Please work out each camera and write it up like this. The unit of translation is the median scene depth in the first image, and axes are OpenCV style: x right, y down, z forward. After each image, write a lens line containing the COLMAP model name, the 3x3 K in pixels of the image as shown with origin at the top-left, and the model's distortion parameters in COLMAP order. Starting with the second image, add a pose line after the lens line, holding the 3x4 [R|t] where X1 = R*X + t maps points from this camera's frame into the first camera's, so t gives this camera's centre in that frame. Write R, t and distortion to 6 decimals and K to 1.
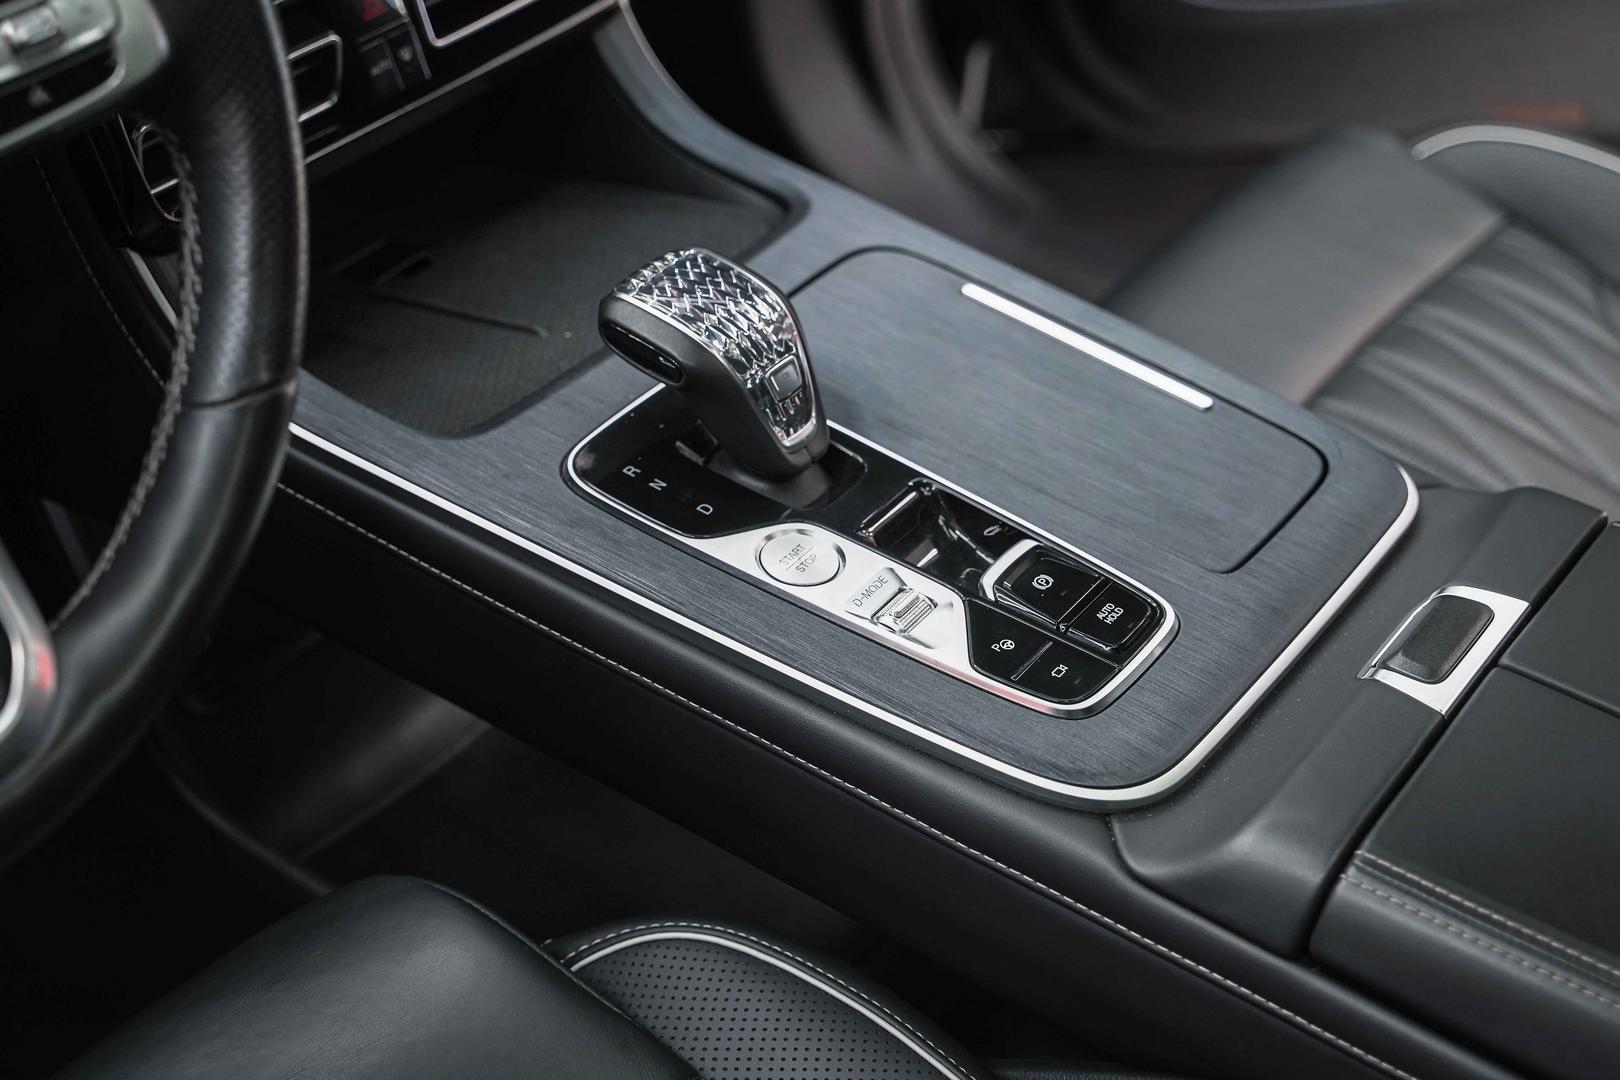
lens RADIAL K [[2575.2, 0, 810.0], [0, 2575.2, 540.0], [0, 0, 1]] dist [0.000332, 0.001347]
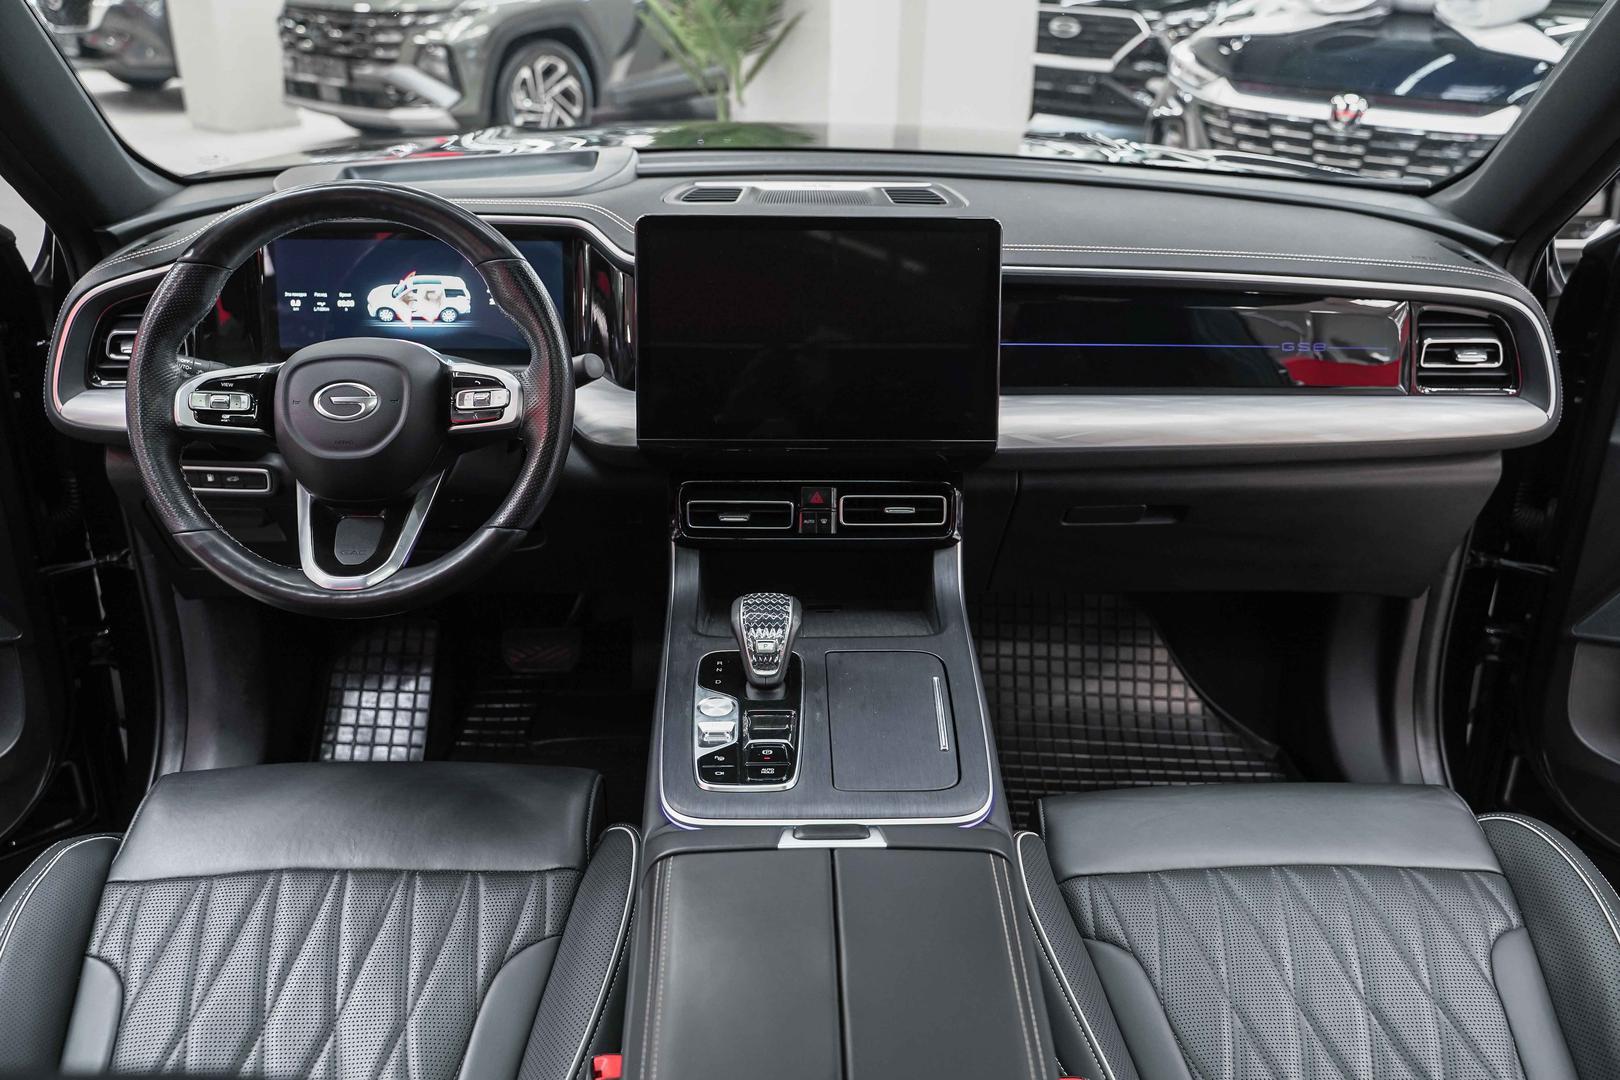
lens RADIAL K [[1261.9, 0, 810.0], [0, 1261.9, 540.0], [0, 0, 1]] dist [-0.020839, 0.000293]
pose [[0.585556, 0.234987, -0.775825, 0.917604], [-0.462612, 0.882781, -0.081776, -0.074043], [0.665668, 0.406791, 0.625626, 0.254967]]
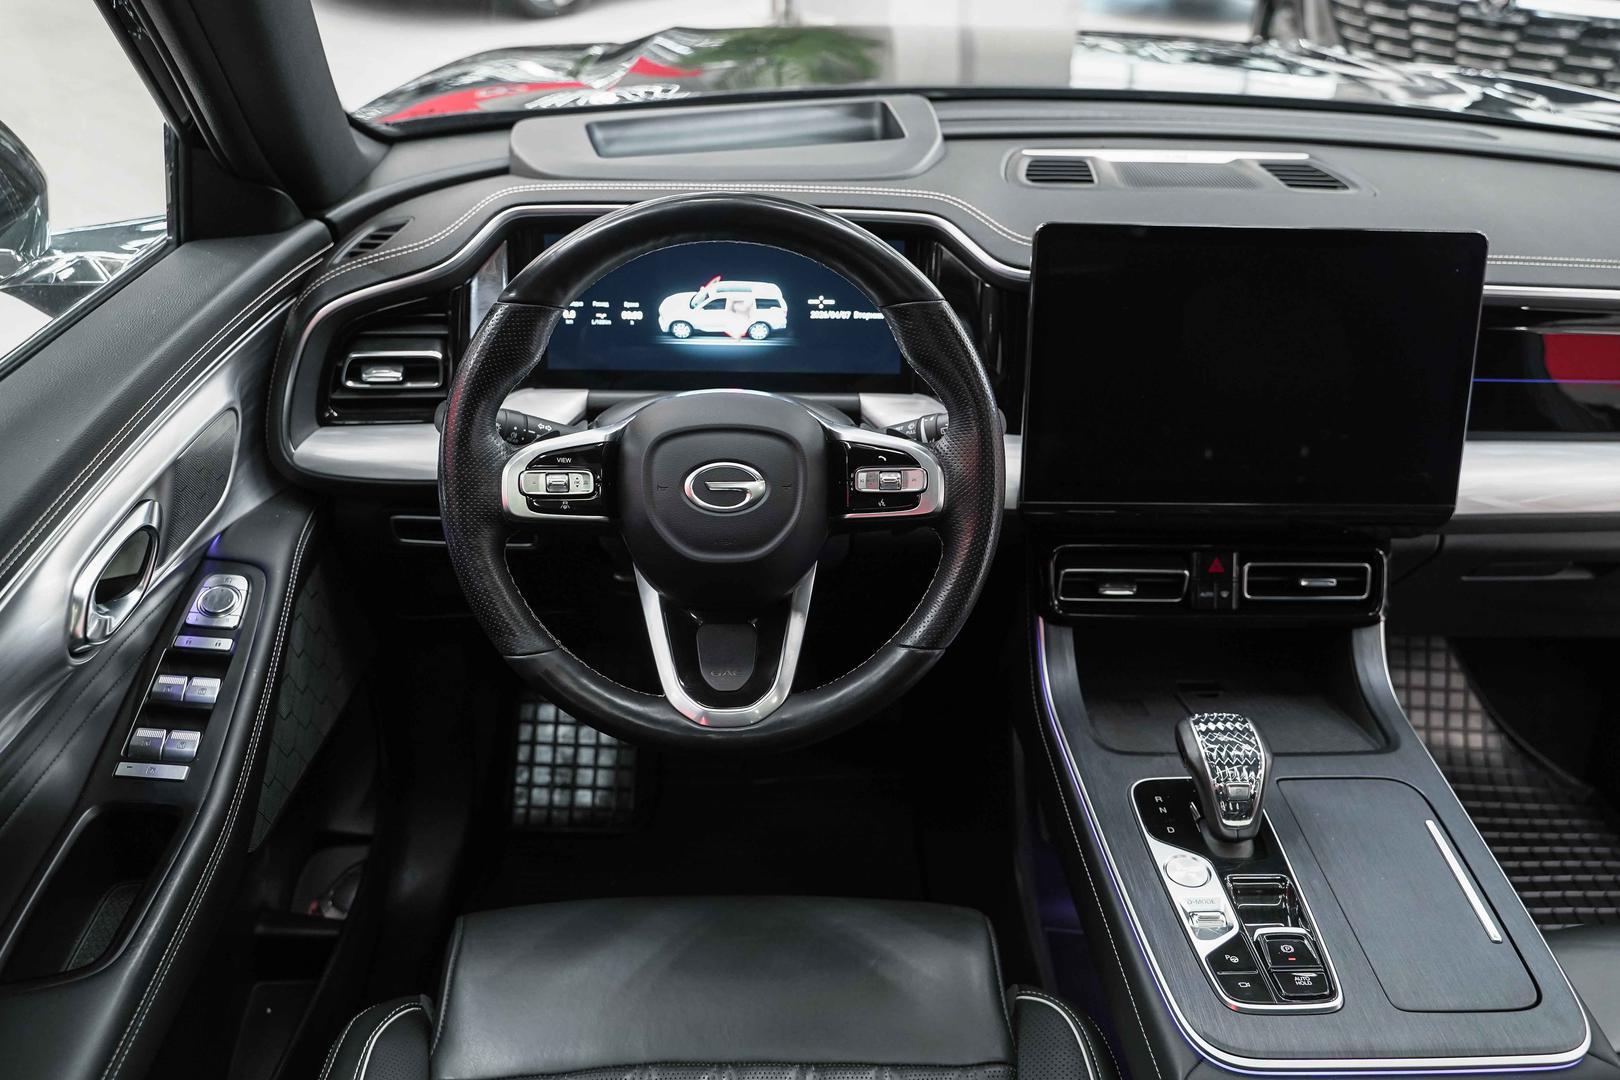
lens RADIAL K [[1316.3, 0, 810.0], [0, 1316.3, 540.0], [0, 0, 1]] dist [-0.018897, -0.002111]
pose [[0.591990, 0.311445, -0.743337, 0.481341], [-0.470177, 0.882560, -0.004670, -0.074262], [0.654584, 0.352265, 0.668901, 0.063133]]
